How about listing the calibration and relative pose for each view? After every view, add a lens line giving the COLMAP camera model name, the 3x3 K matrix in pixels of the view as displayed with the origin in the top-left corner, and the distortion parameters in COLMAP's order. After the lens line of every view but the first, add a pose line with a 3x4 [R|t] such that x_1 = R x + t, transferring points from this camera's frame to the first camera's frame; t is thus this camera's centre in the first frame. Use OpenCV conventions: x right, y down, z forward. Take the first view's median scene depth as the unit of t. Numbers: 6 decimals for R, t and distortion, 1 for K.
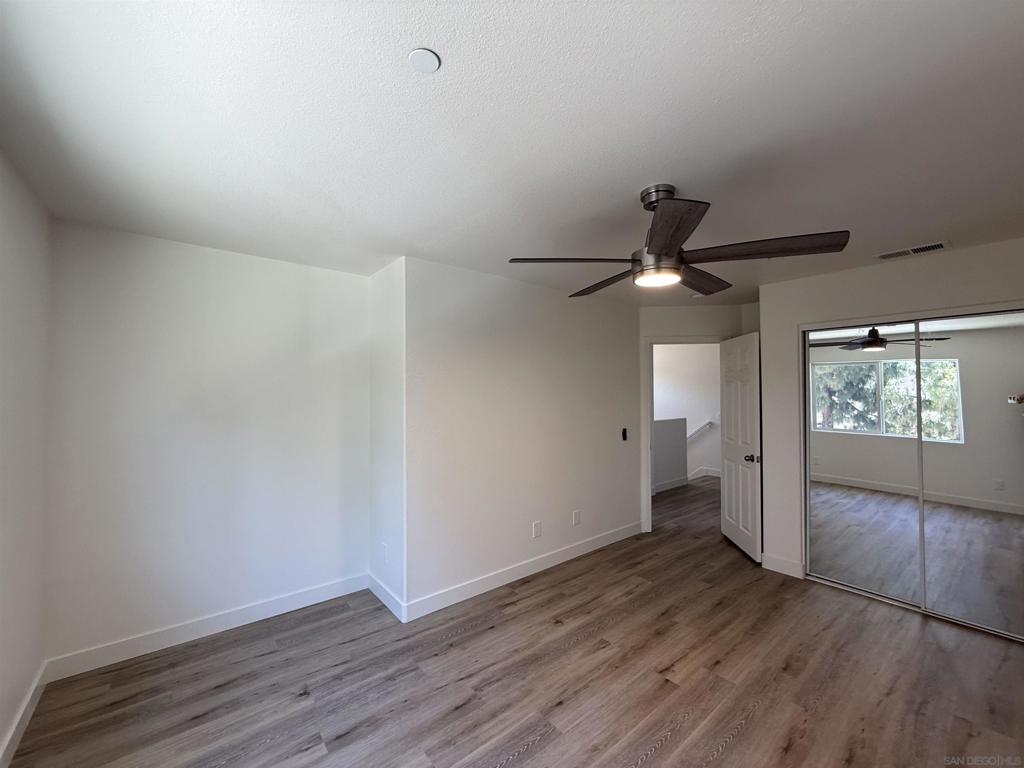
lens RADIAL K [[408.7, 0, 509.0], [0, 408.7, 384.0], [0, 0, 1]] dist [-0.000231, 0.000694]
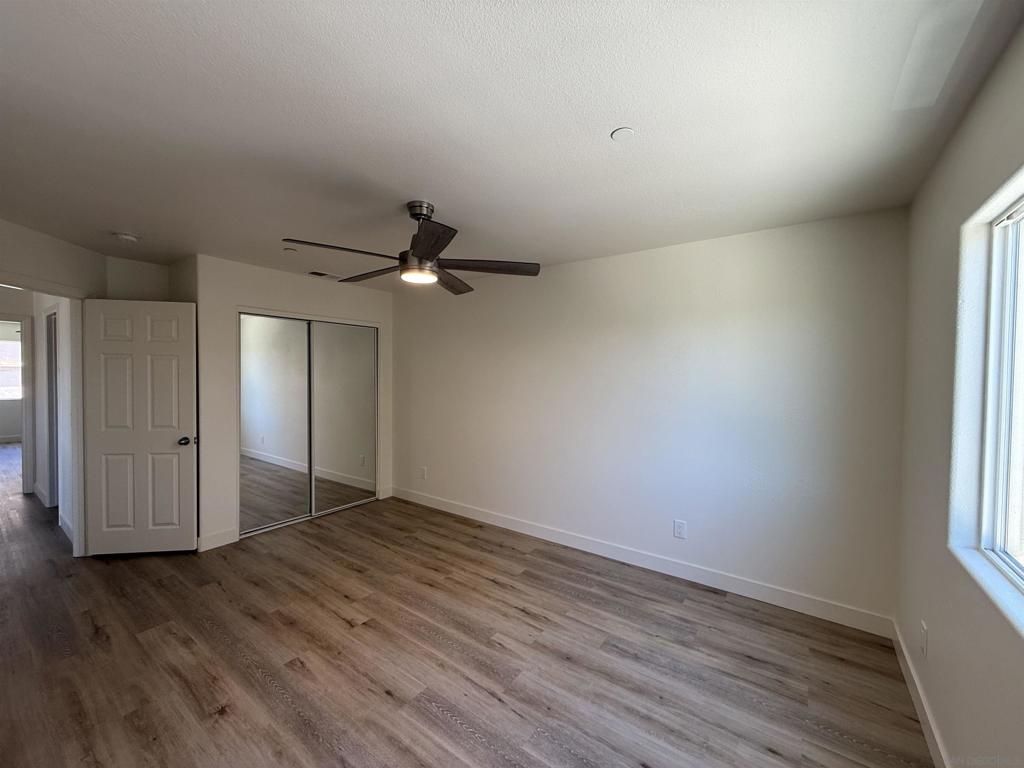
lens RADIAL K [[408.7, 0, 510.5], [0, 408.7, 387.4], [0, 0, 1]] dist [-0.000231, 0.000694]
pose [[-0.264123, -0.030116, 0.964019, -0.728377], [-0.030342, 0.999277, 0.022904, 0.030095], [-0.964012, -0.023201, -0.264846, 0.849257]]
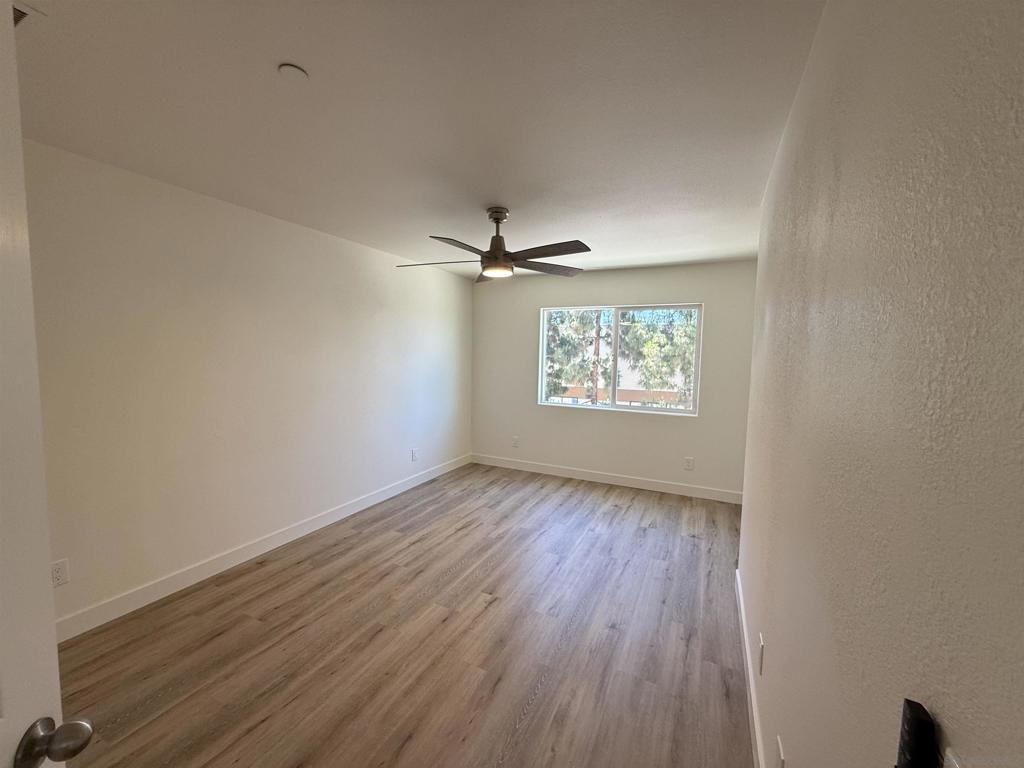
lens RADIAL K [[408.7, 0, 510.1], [0, 408.7, 383.1], [0, 0, 1]] dist [-0.000231, 0.000694]
pose [[-0.906585, 0.019165, -0.421588, 0.758635], [-0.005468, 0.998351, 0.057143, 0.041340], [0.421988, 0.054111, -0.904985, 1.899745]]
